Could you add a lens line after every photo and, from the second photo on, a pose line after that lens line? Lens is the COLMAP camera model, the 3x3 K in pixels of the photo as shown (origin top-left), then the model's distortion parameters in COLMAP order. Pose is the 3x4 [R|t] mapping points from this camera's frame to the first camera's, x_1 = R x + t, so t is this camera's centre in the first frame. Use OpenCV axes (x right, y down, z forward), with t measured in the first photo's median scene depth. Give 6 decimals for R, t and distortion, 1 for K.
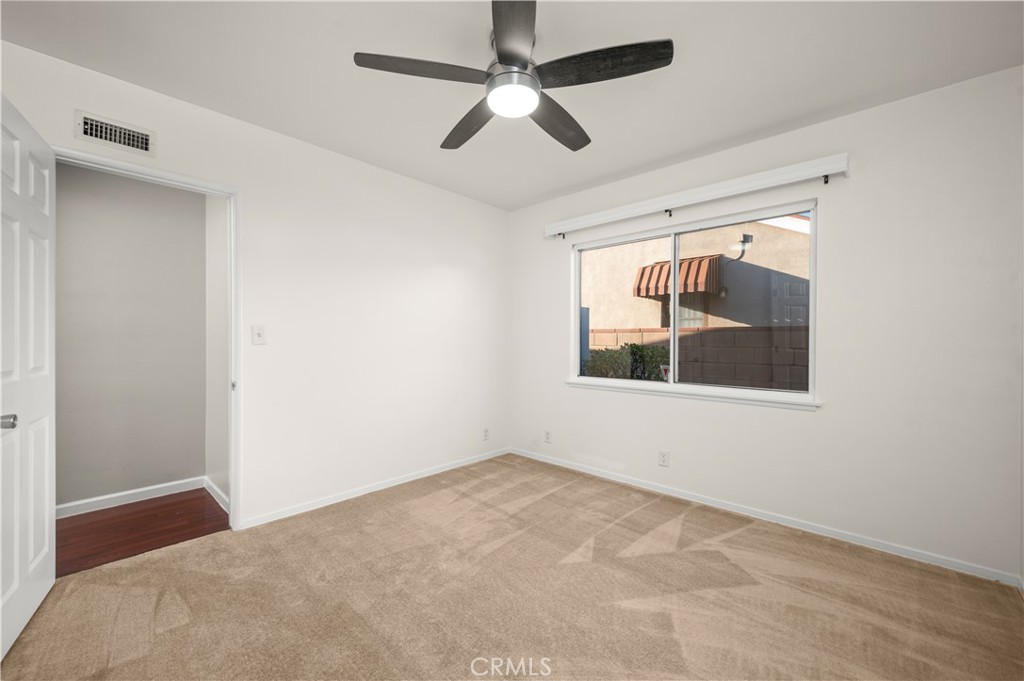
lens RADIAL K [[413.7, 0, 511.7], [0, 413.7, 339.7], [0, 0, 1]] dist [-0.000082, -0.000364]
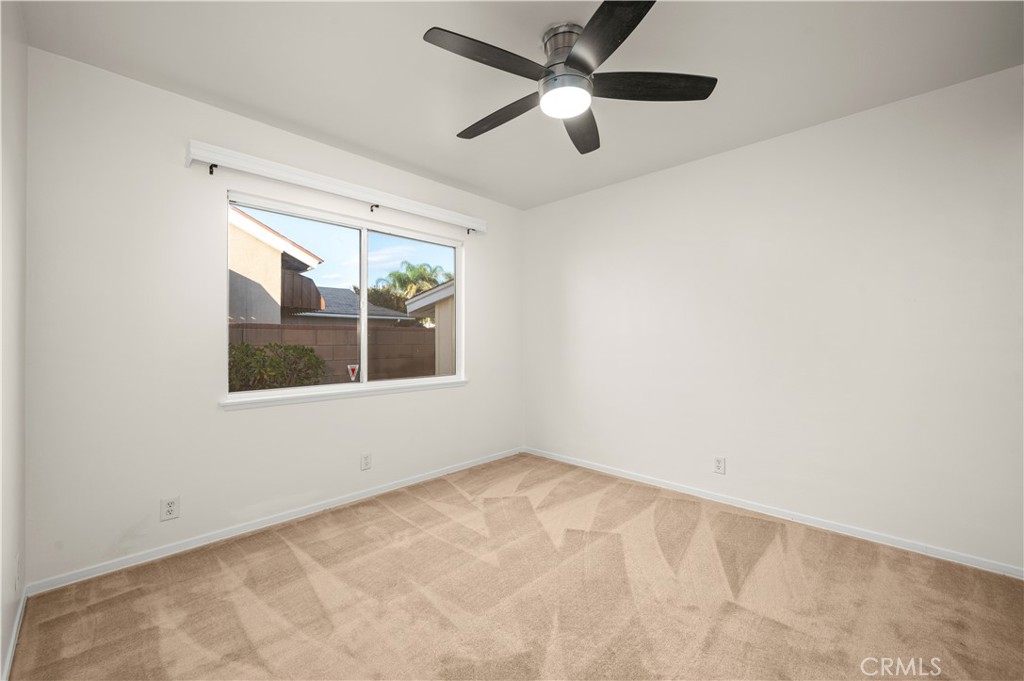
lens RADIAL K [[413.7, 0, 510.4], [0, 413.7, 338.4], [0, 0, 1]] dist [-0.000082, -0.000364]
pose [[0.004703, -0.002748, 0.999985, -0.624449], [-0.001849, 0.999994, 0.002756, -0.001124], [-0.999987, -0.001862, 0.004698, 0.702344]]
